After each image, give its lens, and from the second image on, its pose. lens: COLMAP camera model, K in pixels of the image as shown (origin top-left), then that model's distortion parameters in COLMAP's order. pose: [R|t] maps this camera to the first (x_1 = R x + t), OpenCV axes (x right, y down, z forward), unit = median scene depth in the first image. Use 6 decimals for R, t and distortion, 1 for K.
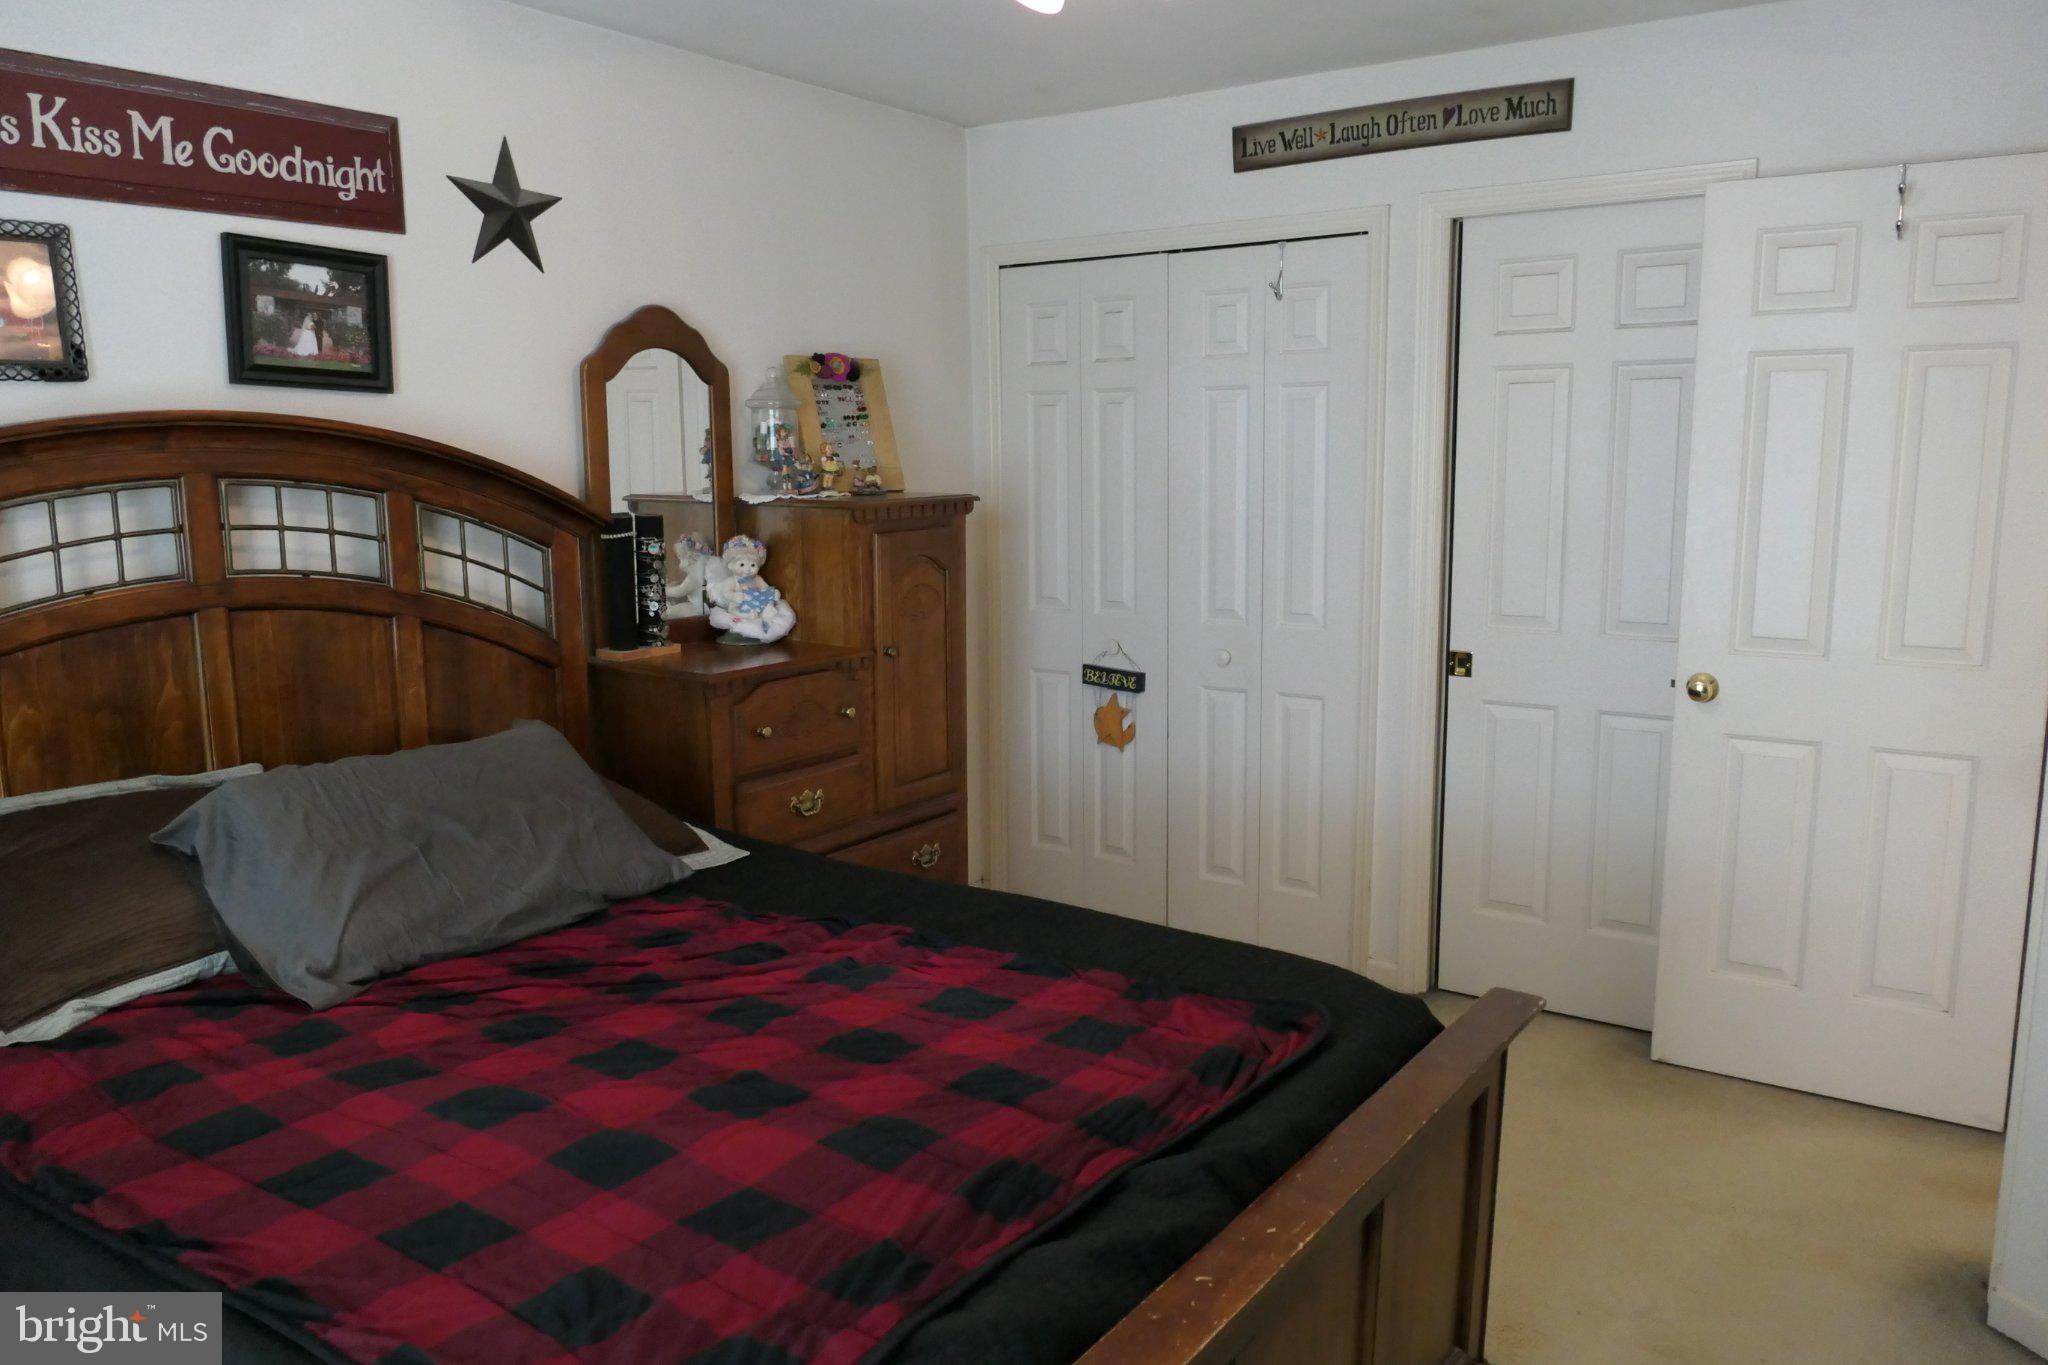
lens RADIAL K [[1469.7, 0, 1024.0], [0, 1469.7, 682.5], [0, 0, 1]] dist [-0.004336, -0.005860]
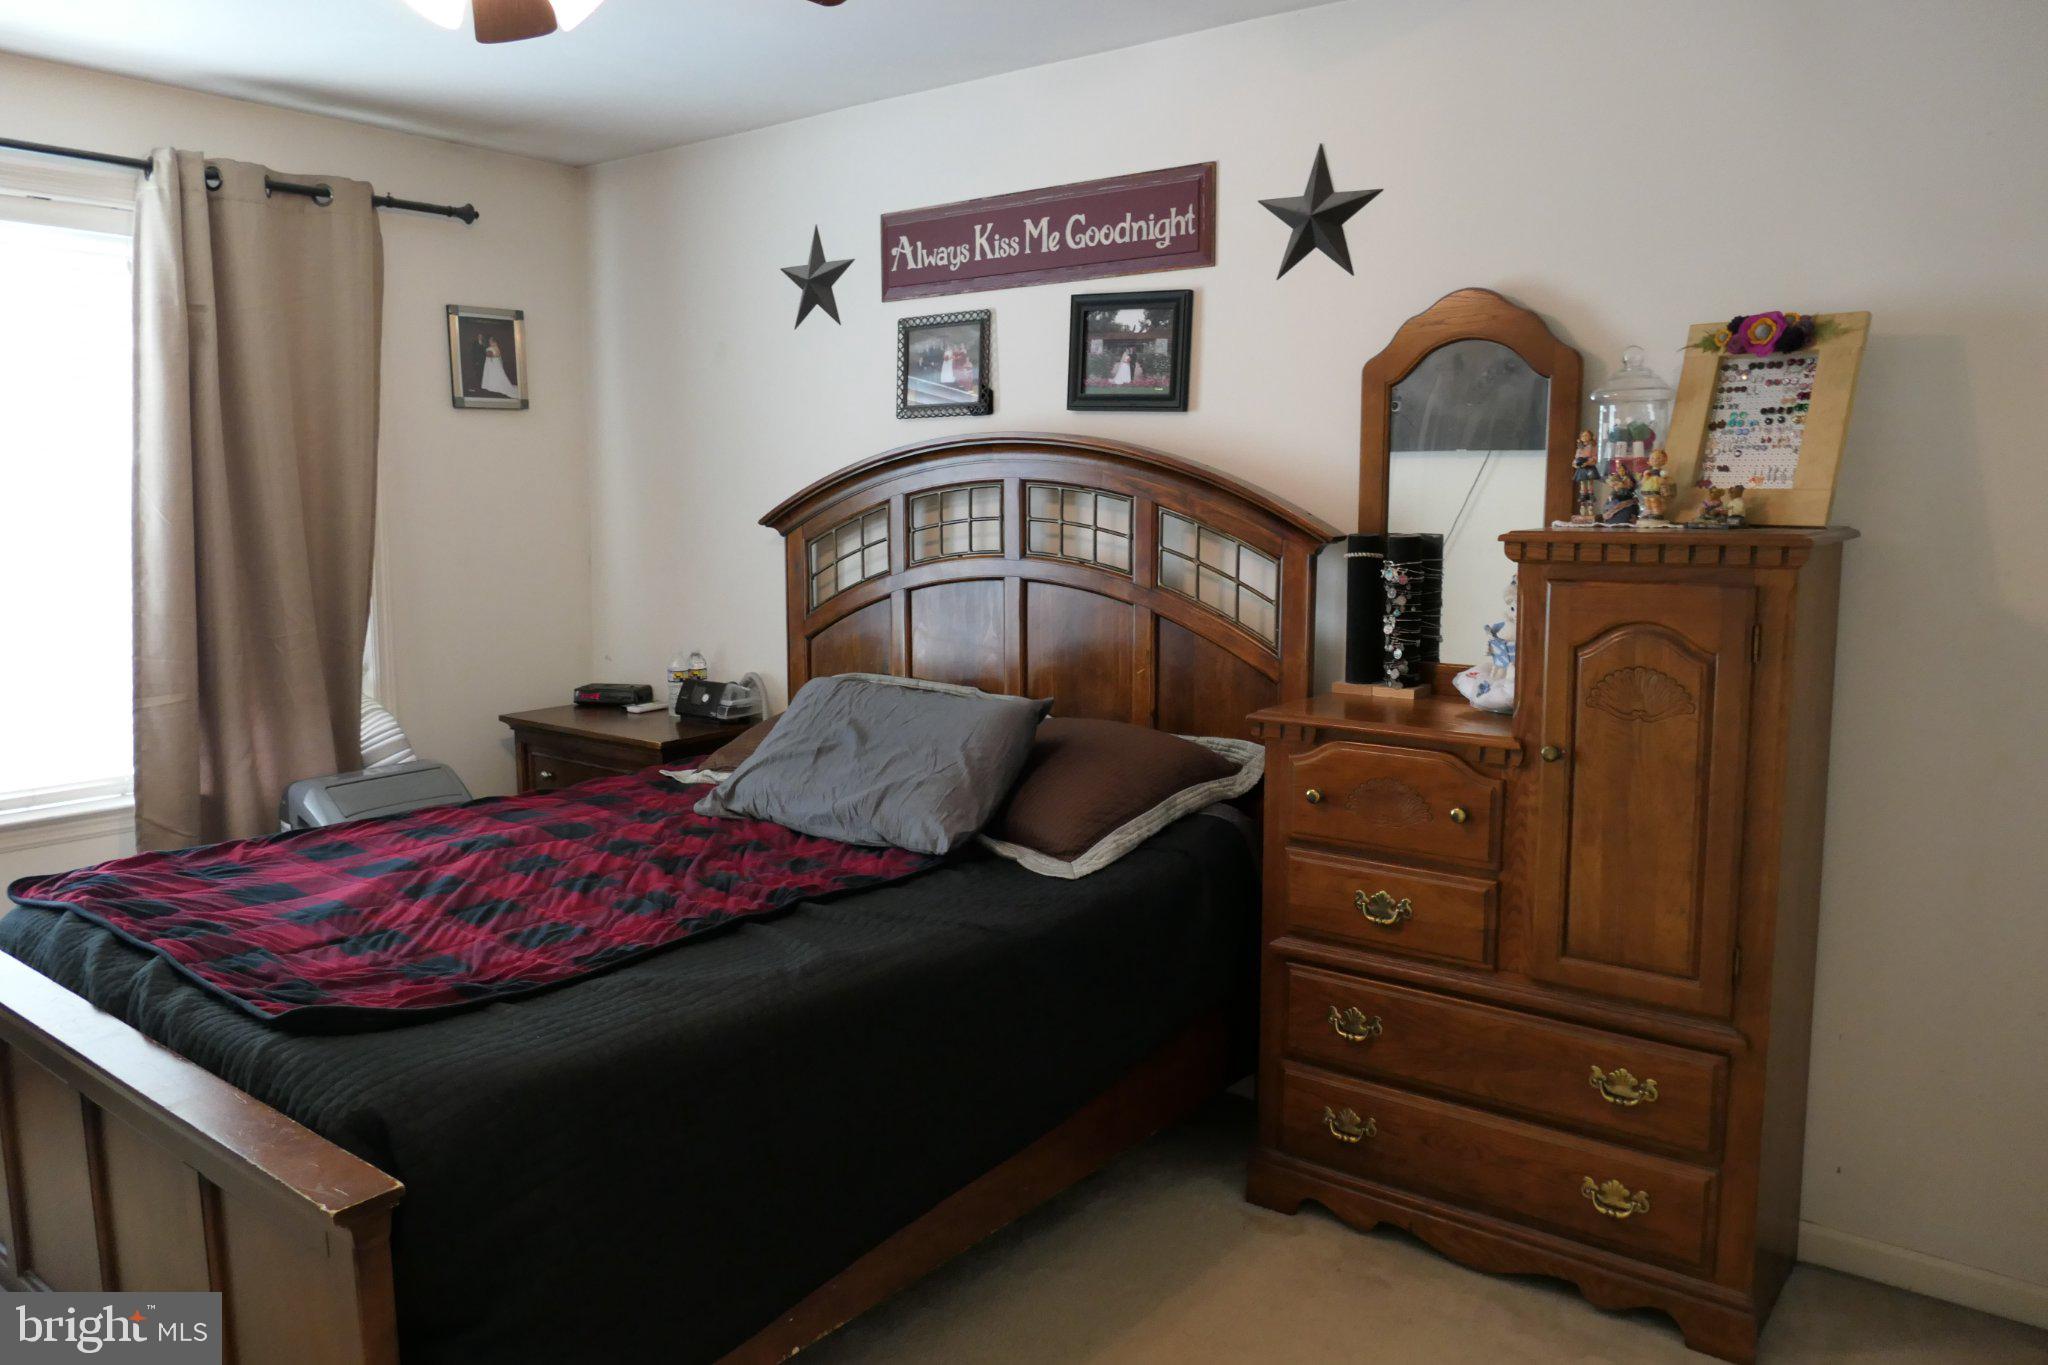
lens RADIAL K [[1469.7, 0, 1024.0], [0, 1469.7, 682.5], [0, 0, 1]] dist [-0.004336, -0.005860]
pose [[-0.035175, 0.137347, -0.989898, 0.749631], [-0.164066, 0.976279, 0.141287, -0.138714], [0.985822, 0.167378, -0.011807, 0.966467]]
